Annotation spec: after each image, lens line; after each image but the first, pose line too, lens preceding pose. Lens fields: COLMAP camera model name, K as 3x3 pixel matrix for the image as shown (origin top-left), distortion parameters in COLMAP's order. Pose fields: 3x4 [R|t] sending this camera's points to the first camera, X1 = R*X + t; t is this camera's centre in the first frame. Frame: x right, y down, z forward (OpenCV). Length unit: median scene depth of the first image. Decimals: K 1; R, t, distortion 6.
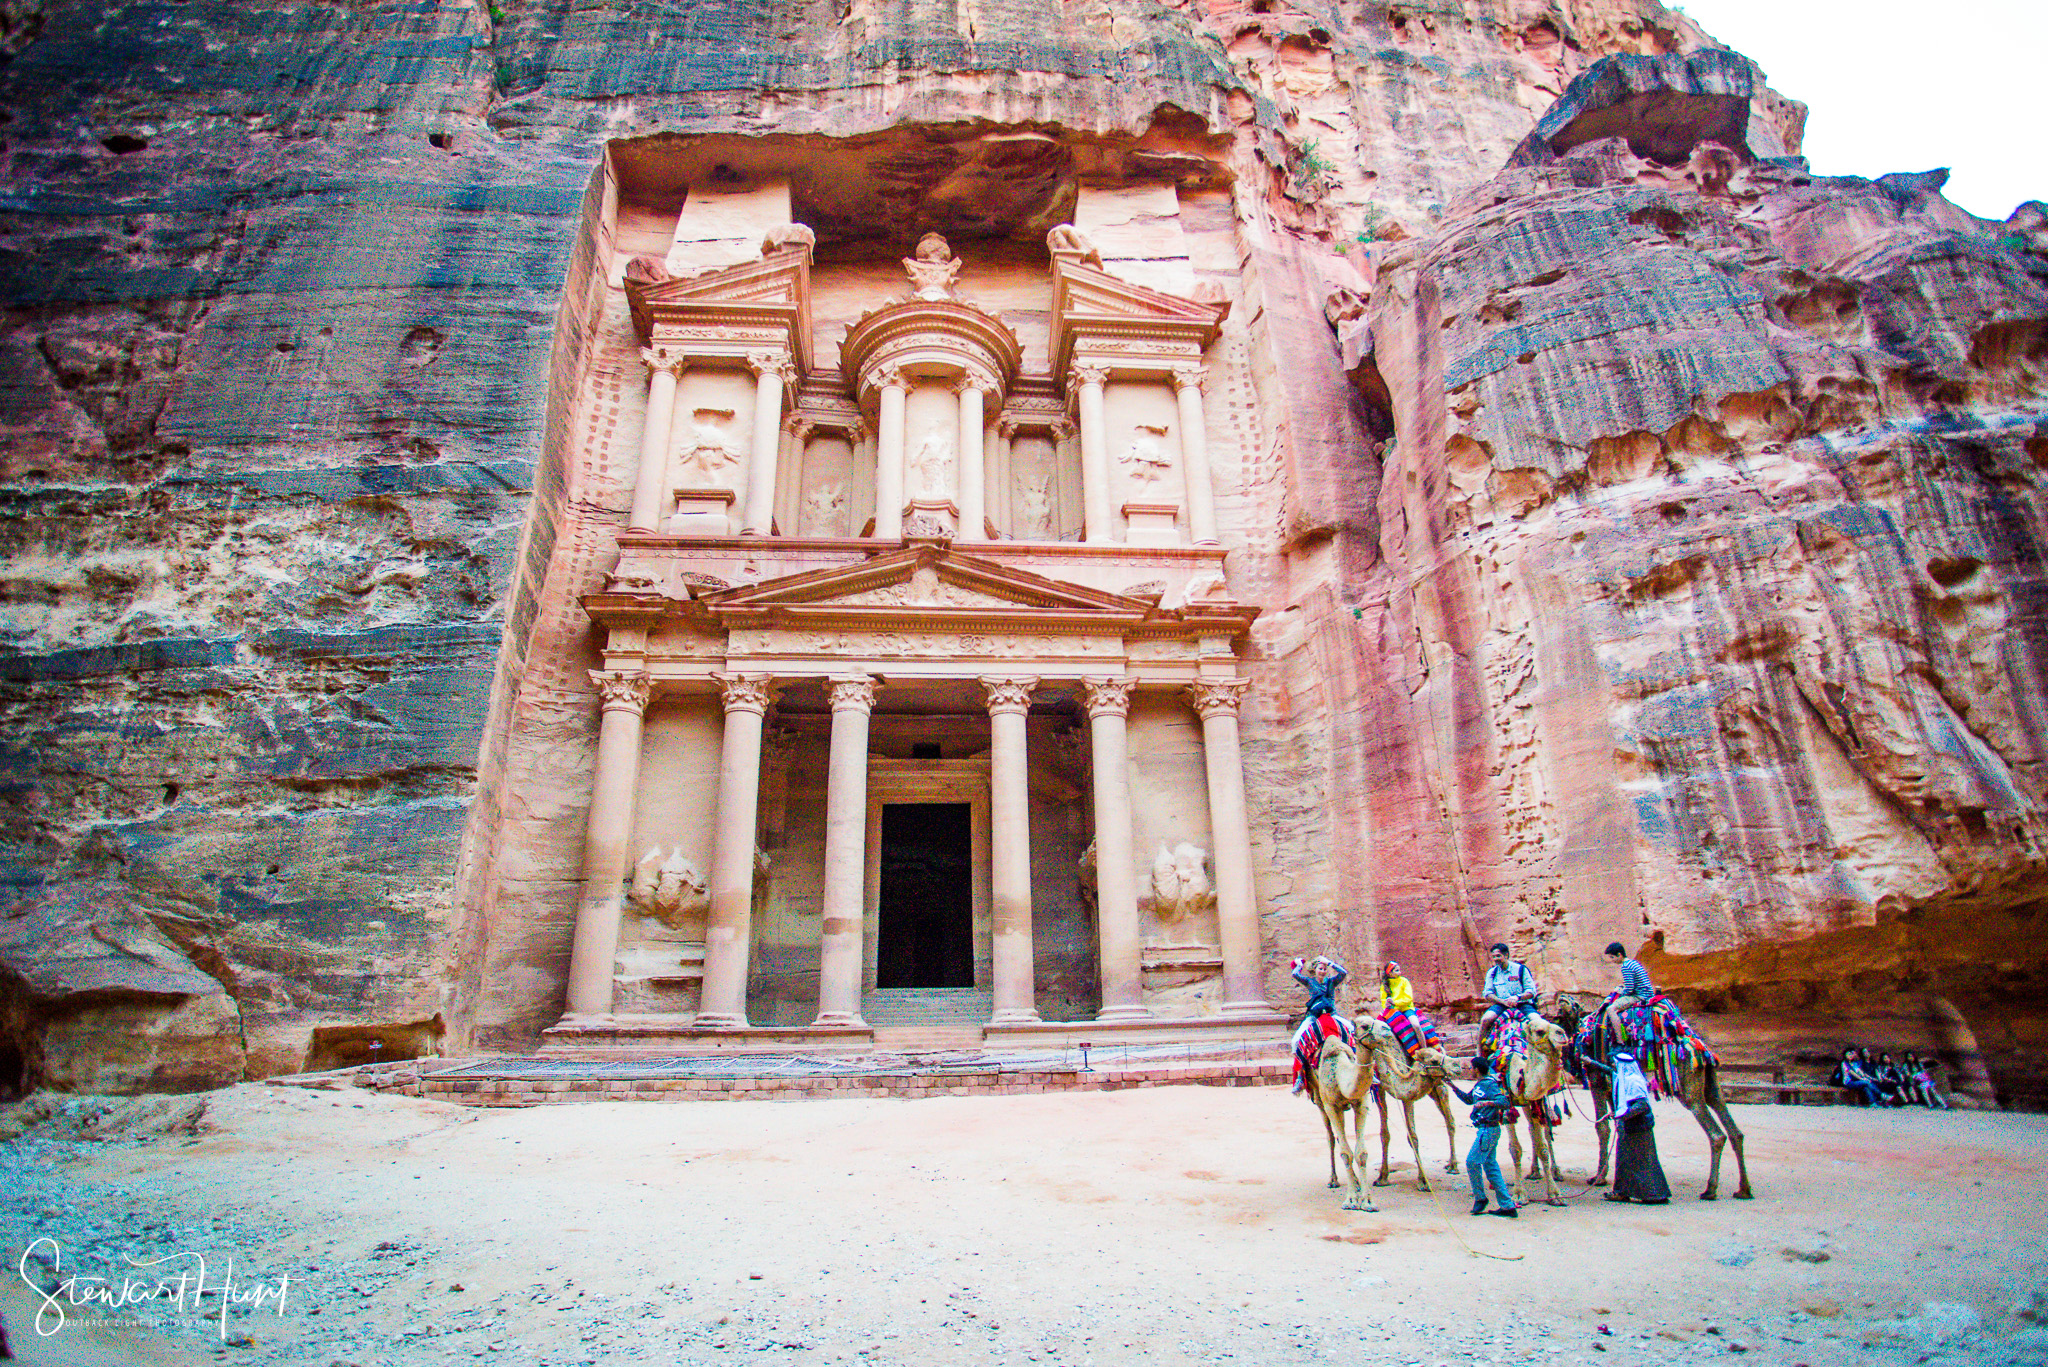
lens RADIAL K [[1016.7, 0, 1021.2], [0, 1016.7, 686.8], [0, 0, 1]] dist [-0.092728, 0.050842]
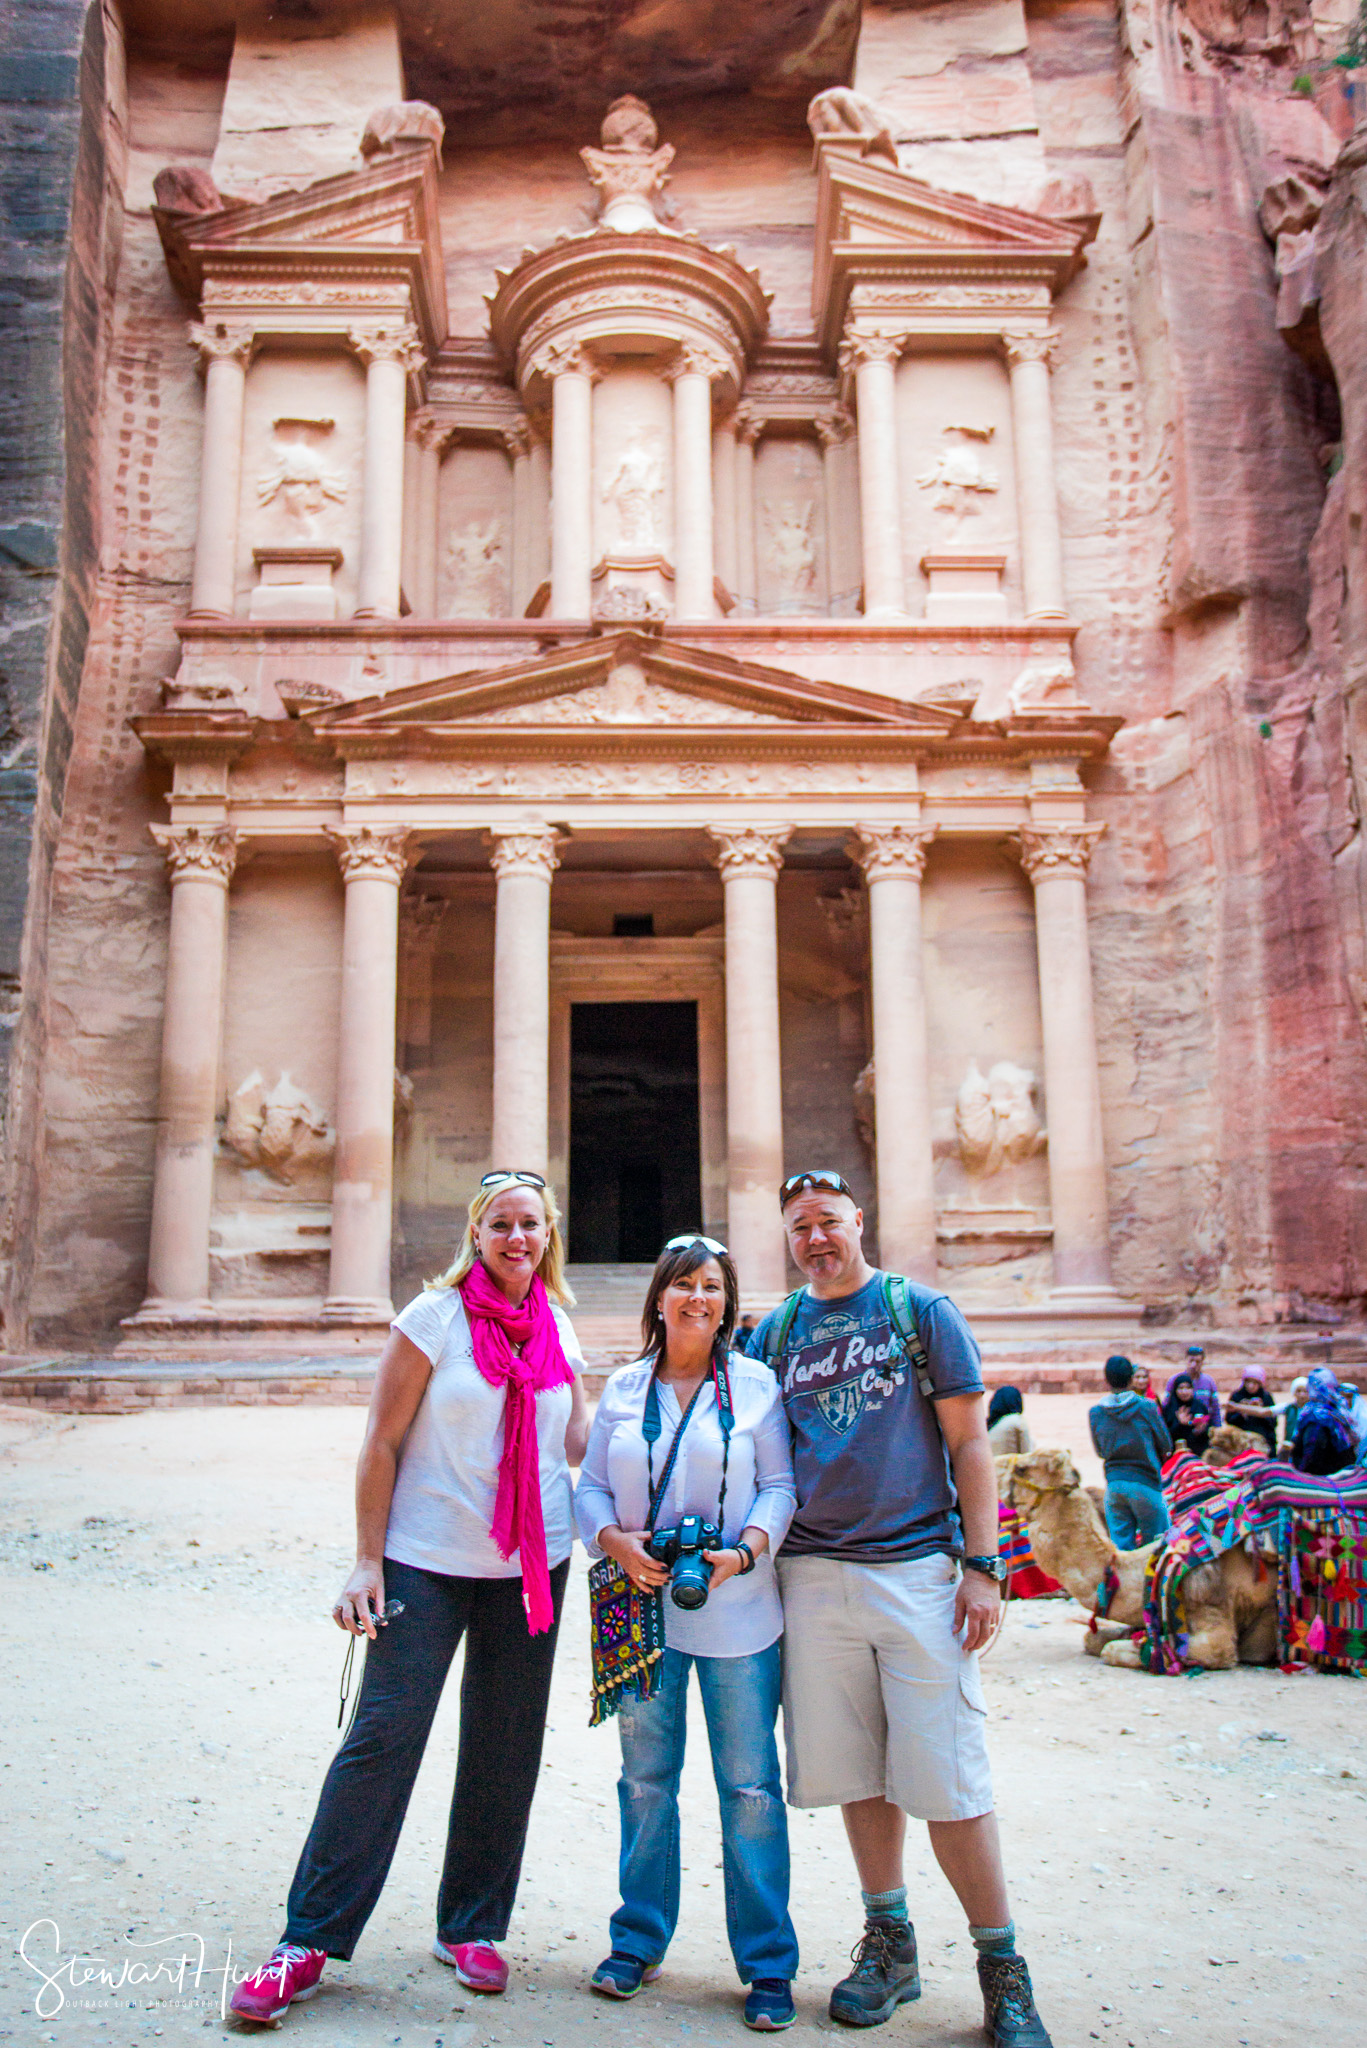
lens RADIAL K [[1697.4, 0, 686.7], [0, 1697.4, 1017.0], [0, 0, 1]] dist [-0.083355, 0.160127]
pose [[0.998099, -0.002301, -0.061590, 0.014985], [0.011142, 0.989575, 0.143584, -0.044519], [0.060618, -0.143997, 0.987720, -0.150884]]
